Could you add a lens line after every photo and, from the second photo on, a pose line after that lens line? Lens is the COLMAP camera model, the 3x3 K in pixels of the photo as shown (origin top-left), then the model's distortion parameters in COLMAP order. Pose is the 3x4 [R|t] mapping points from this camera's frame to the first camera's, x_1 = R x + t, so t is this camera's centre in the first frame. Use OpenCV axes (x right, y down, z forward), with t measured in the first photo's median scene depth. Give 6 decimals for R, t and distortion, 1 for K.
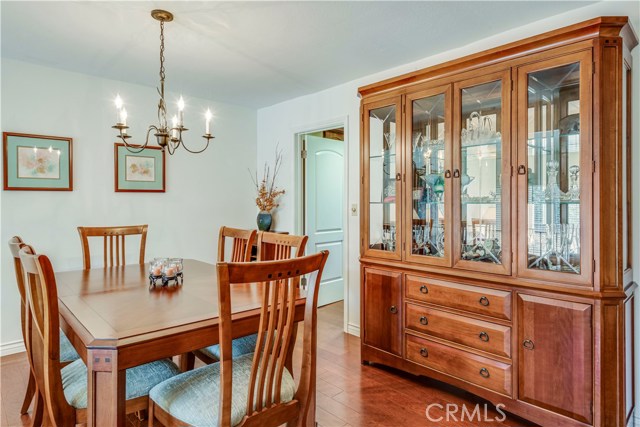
lens RADIAL K [[373.1, 0, 326.2], [0, 373.1, 204.2], [0, 0, 1]] dist [0.012382, -0.006604]
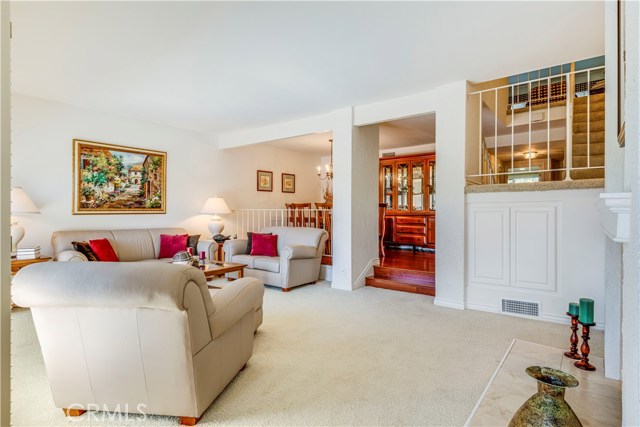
lens RADIAL K [[340.9, 0, 320.4], [0, 340.9, 211.2], [0, 0, 1]] dist [0.007993, -0.000136]
pose [[0.988341, -0.001522, 0.152249, -0.728481], [0.002600, 0.999973, -0.006881, 0.126574], [-0.152235, 0.007197, 0.988318, -1.512624]]
